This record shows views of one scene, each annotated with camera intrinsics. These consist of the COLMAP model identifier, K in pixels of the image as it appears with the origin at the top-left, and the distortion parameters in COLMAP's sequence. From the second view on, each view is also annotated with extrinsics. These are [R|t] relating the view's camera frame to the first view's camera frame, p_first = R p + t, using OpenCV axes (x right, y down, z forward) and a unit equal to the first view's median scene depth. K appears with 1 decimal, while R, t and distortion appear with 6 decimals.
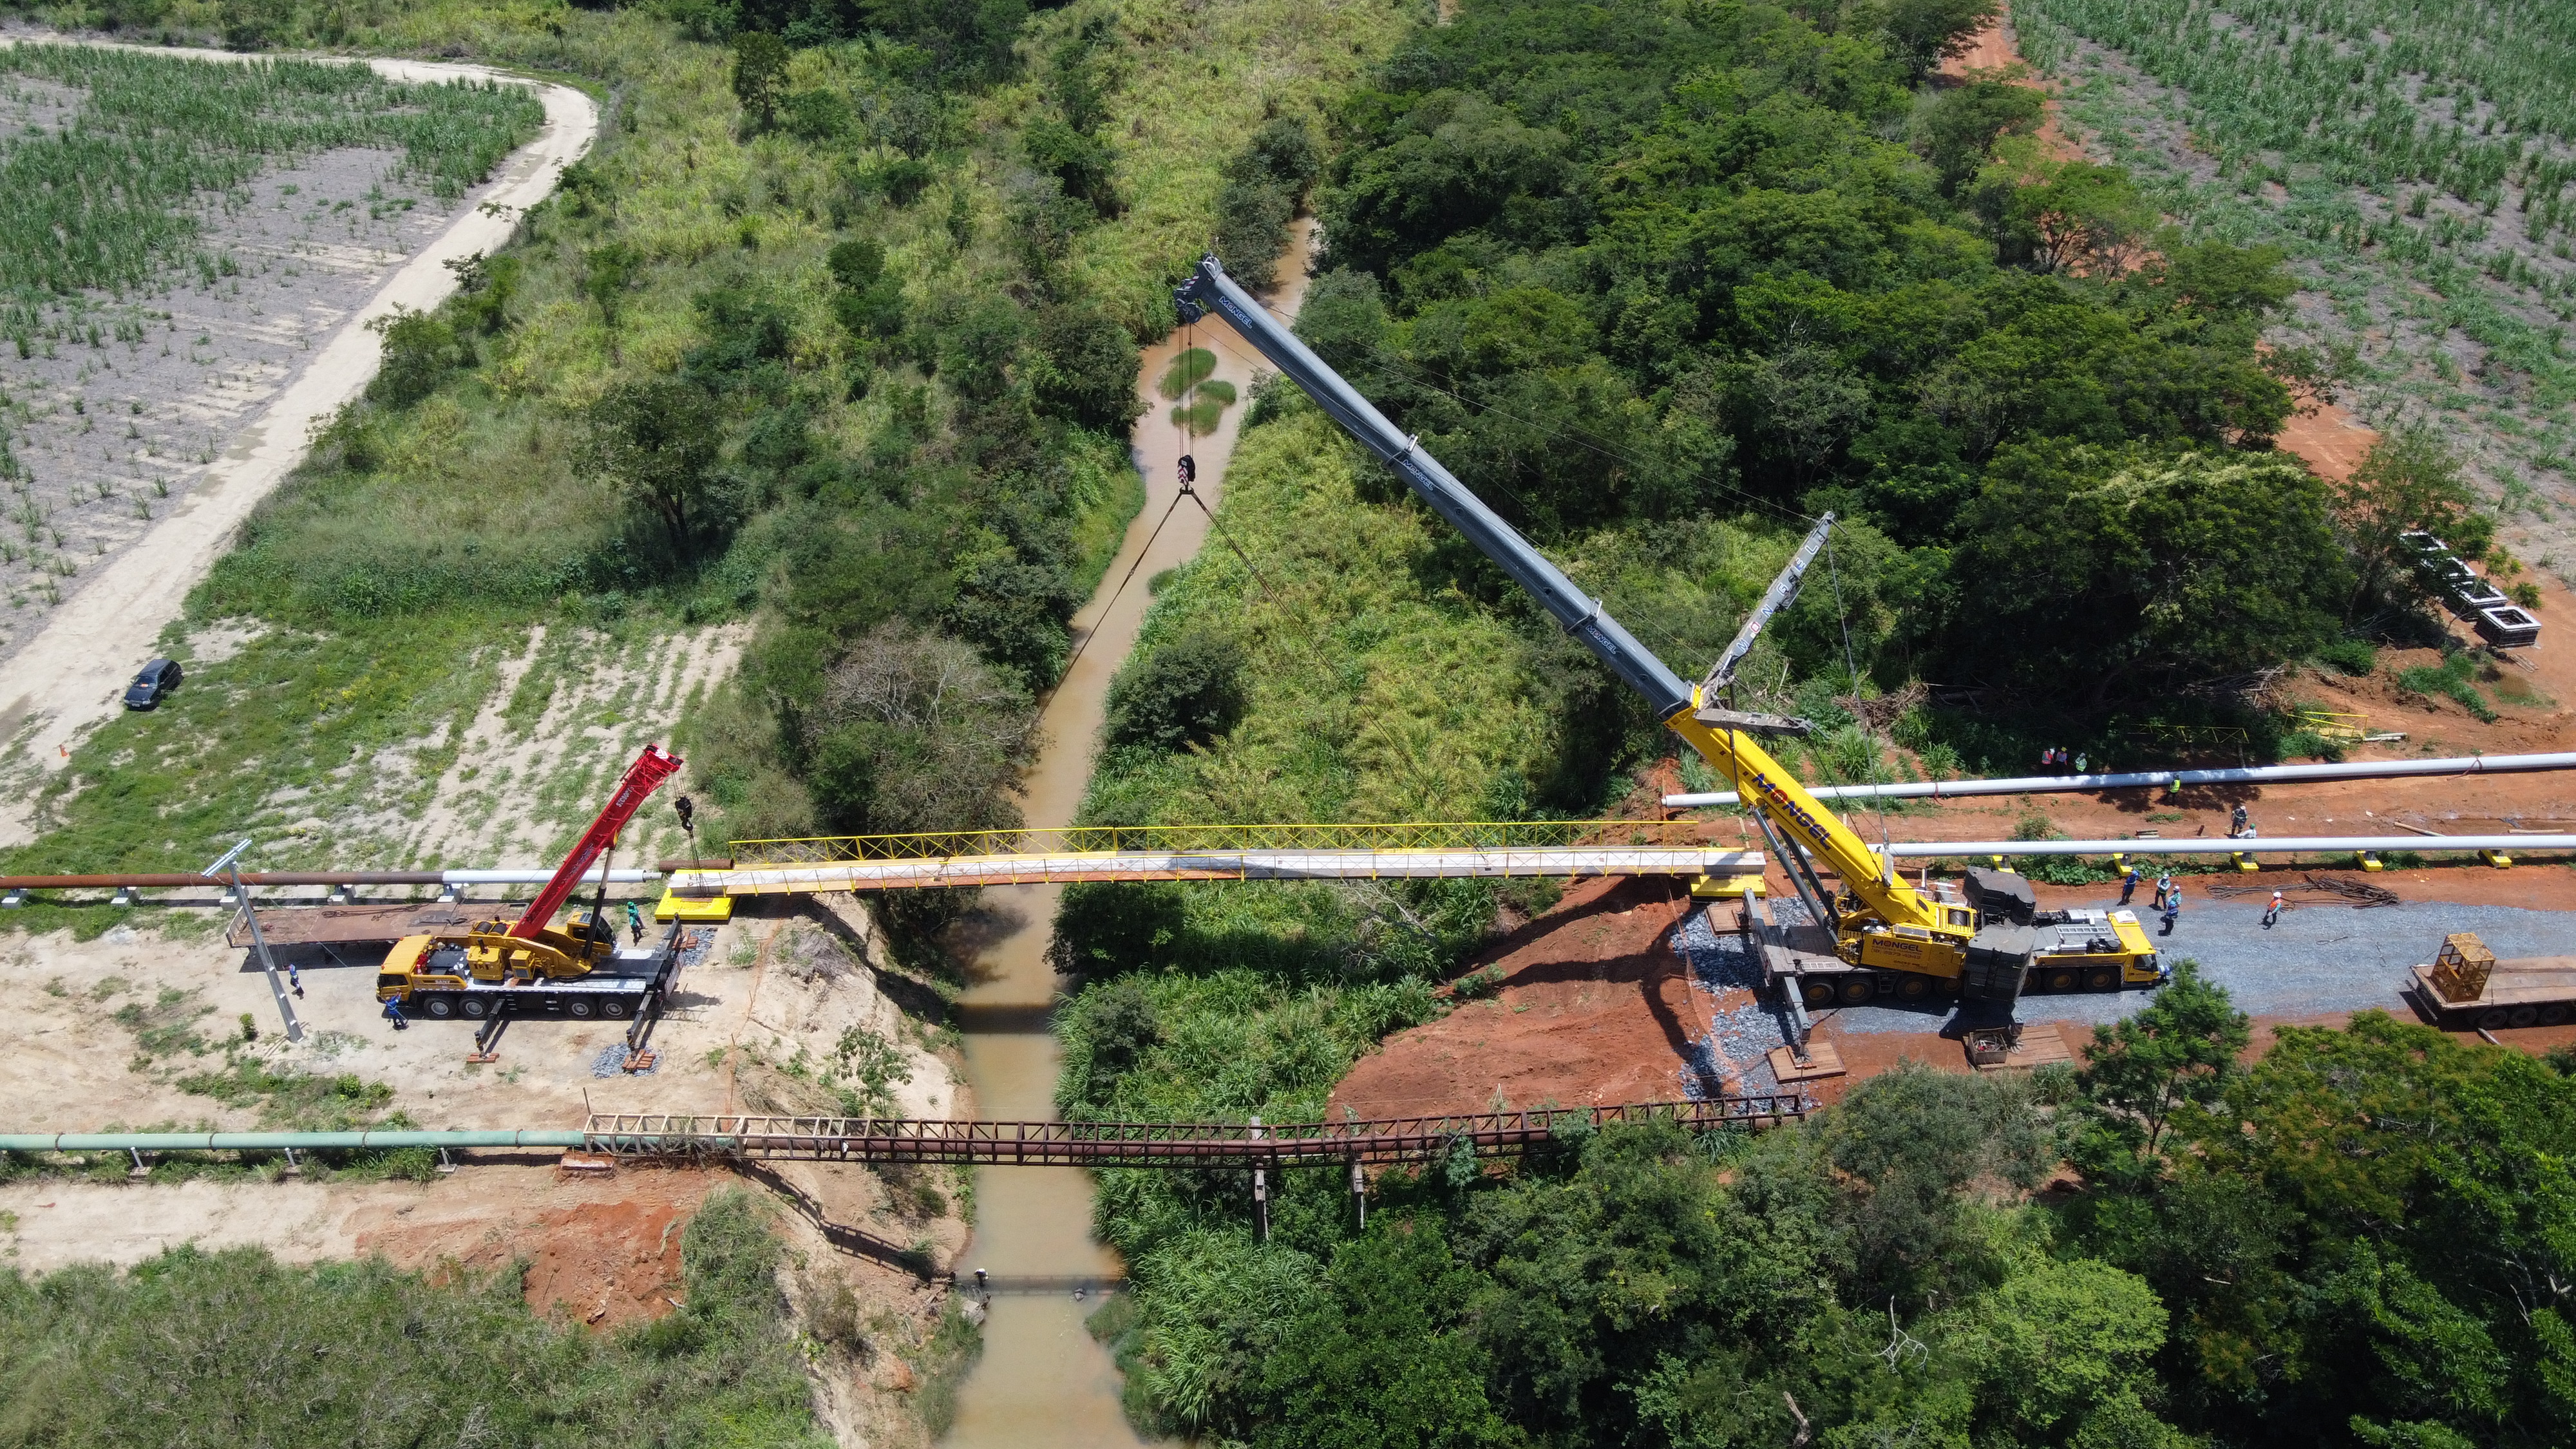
lens RADIAL K [[1979.2, 0, 1287.5], [0, 1979.2, 723.5], [0, 0, 1]] dist [0.012470, 0.017257]
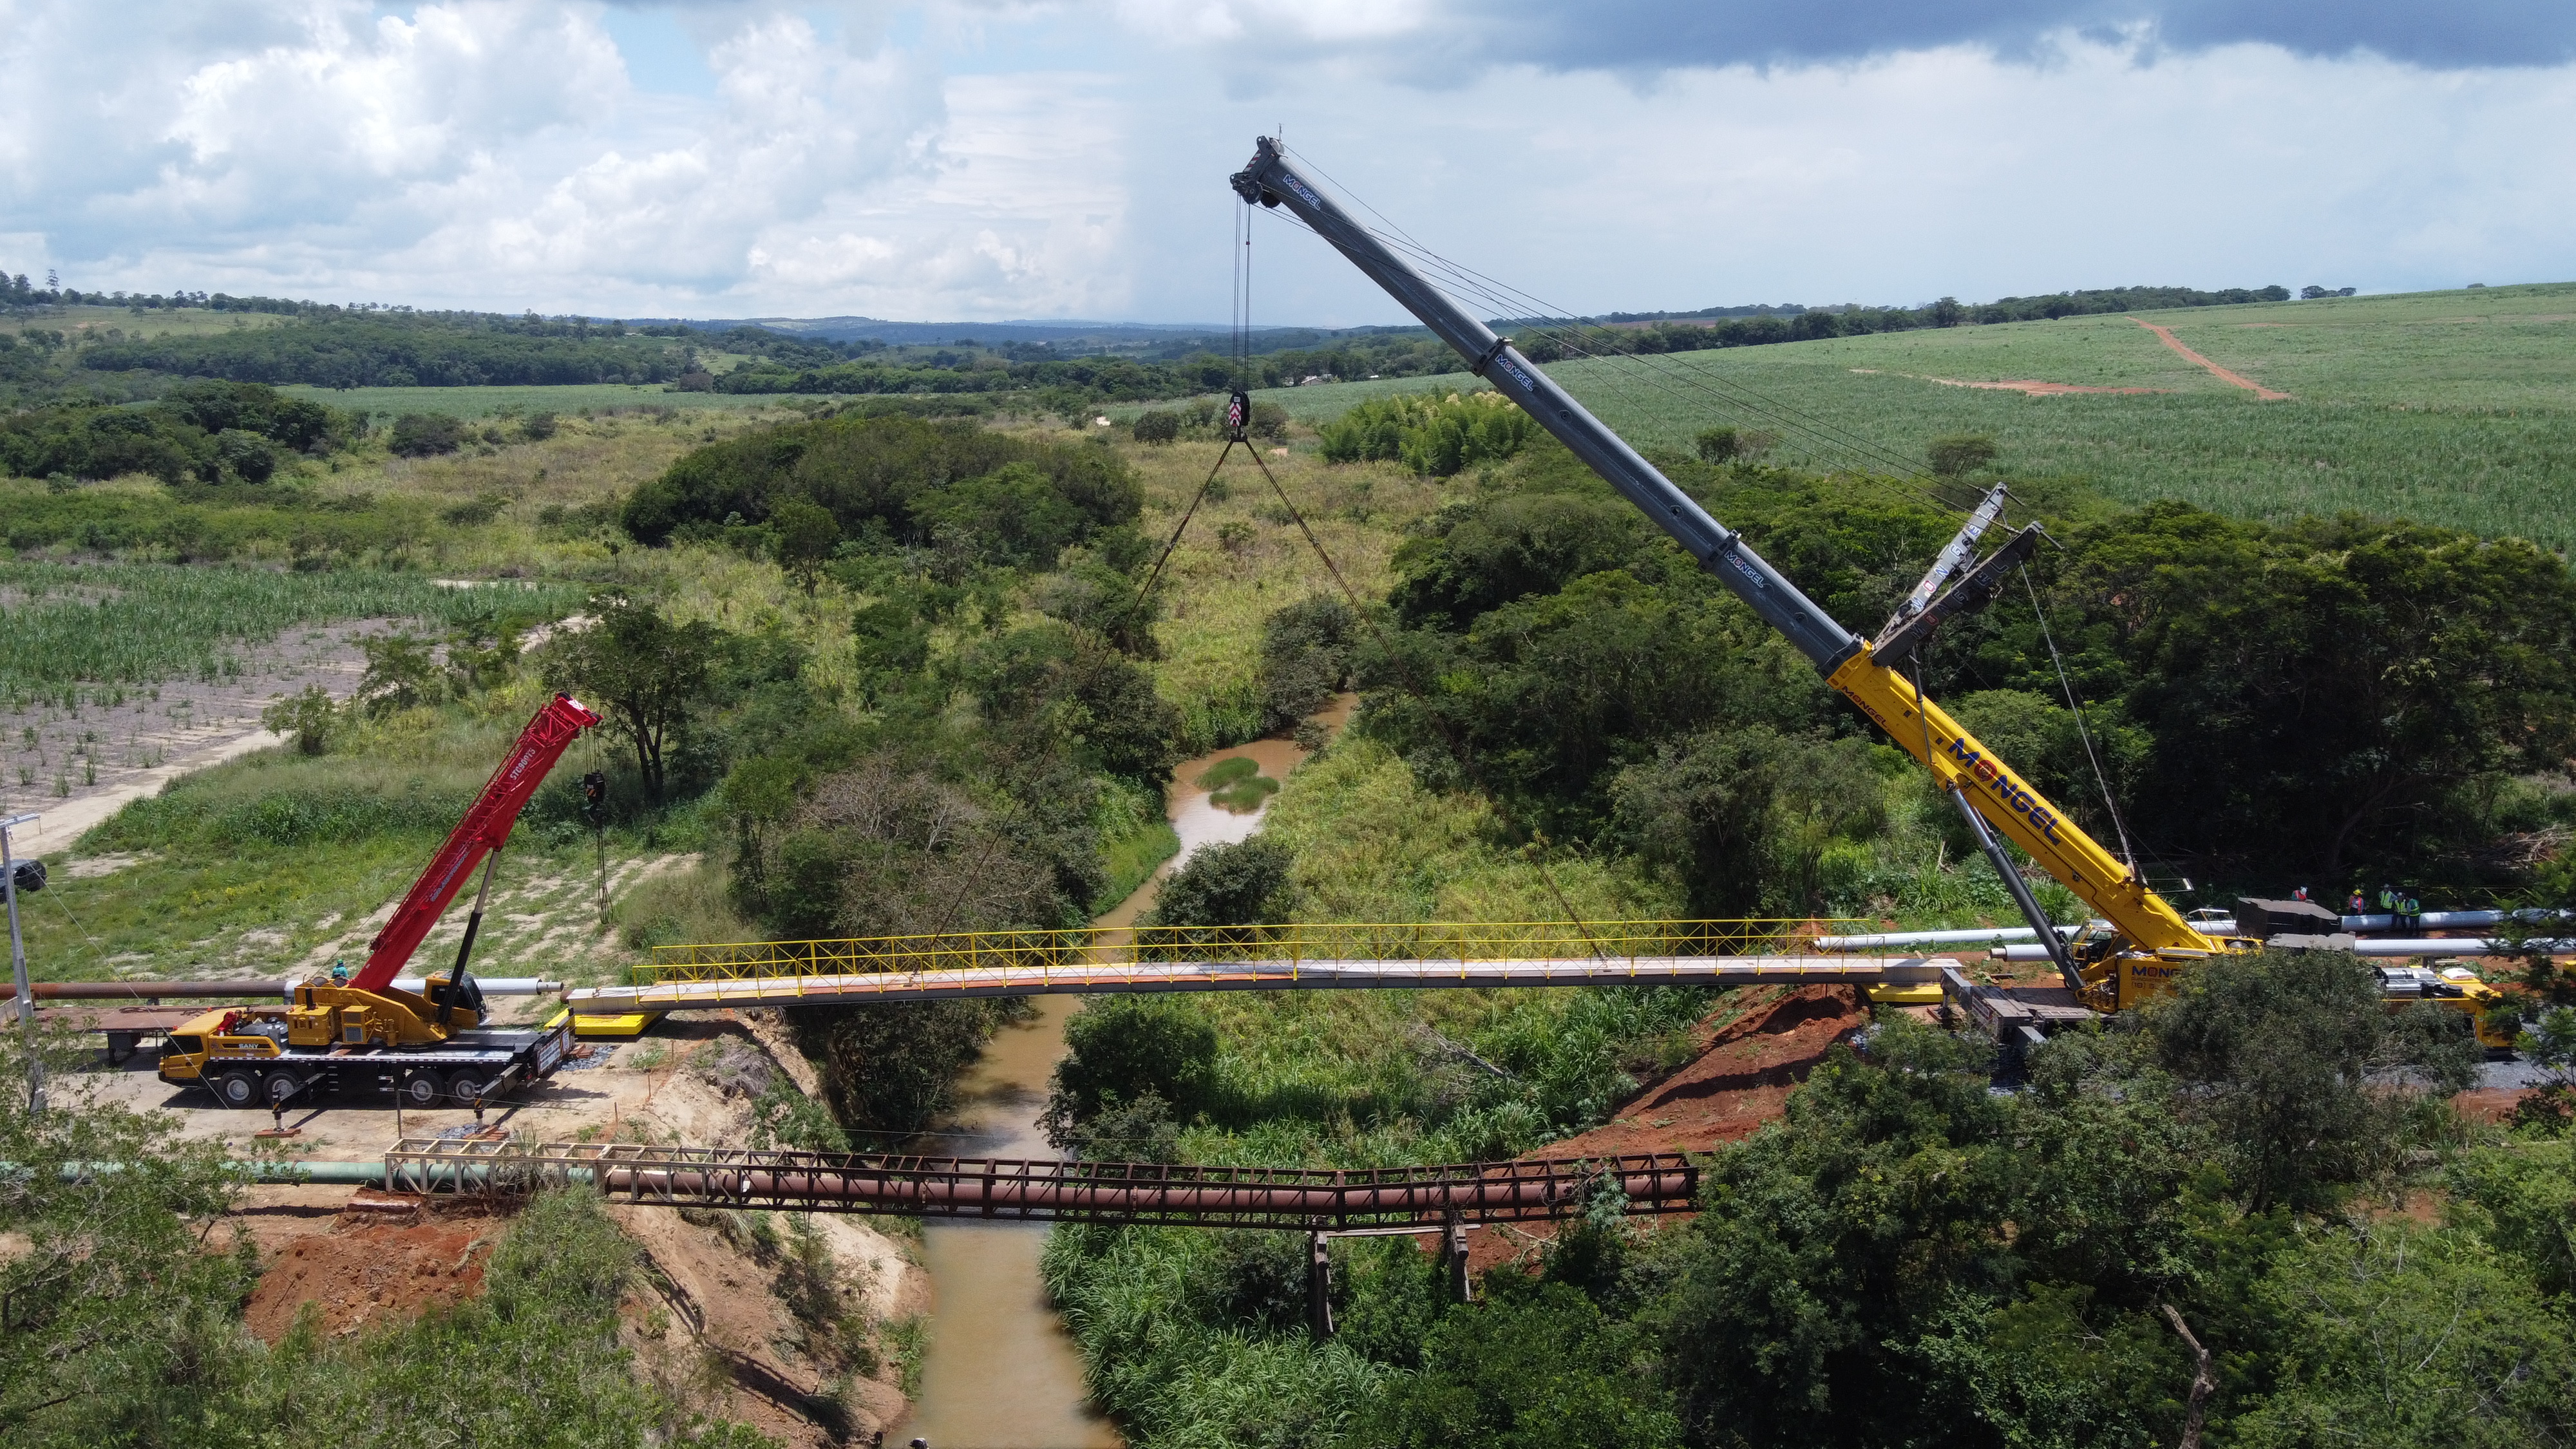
lens RADIAL K [[1979.2, 0, 1292.2], [0, 1979.2, 724.8], [0, 0, 1]] dist [0.012470, 0.017257]
pose [[0.999874, 0.009024, -0.013022, -0.014904], [-0.013398, 0.920282, -0.391027, 0.298243], [0.008456, 0.391152, 0.920287, 0.241531]]
